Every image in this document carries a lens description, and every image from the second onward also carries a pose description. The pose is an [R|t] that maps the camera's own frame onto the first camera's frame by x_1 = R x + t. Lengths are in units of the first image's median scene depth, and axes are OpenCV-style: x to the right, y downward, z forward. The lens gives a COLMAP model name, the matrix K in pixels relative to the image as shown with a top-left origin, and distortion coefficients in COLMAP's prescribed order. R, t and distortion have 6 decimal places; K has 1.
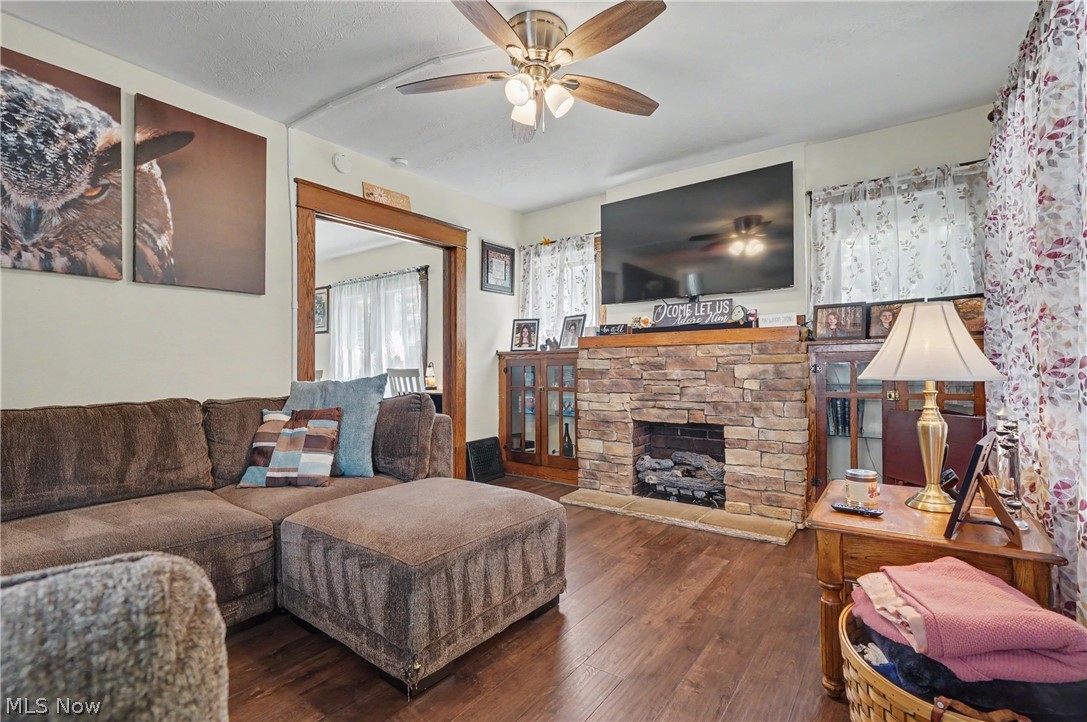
lens RADIAL K [[498.7, 0, 546.0], [0, 498.7, 364.9], [0, 0, 1]] dist [-0.013596, 0.001195]
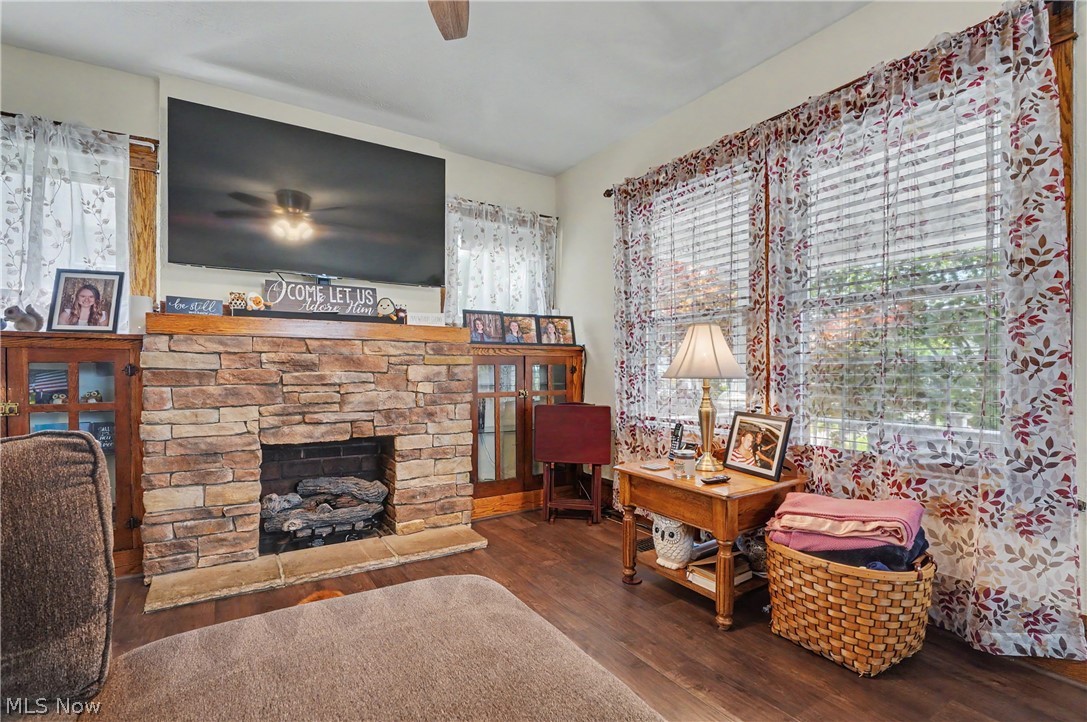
lens RADIAL K [[498.7, 0, 541.1], [0, 498.7, 379.7], [0, 0, 1]] dist [-0.013596, 0.001195]
pose [[0.373225, -0.006392, 0.927719, -0.321988], [-0.008084, 0.999916, 0.010142, 0.012740], [-0.927706, -0.011285, 0.373141, 0.420242]]
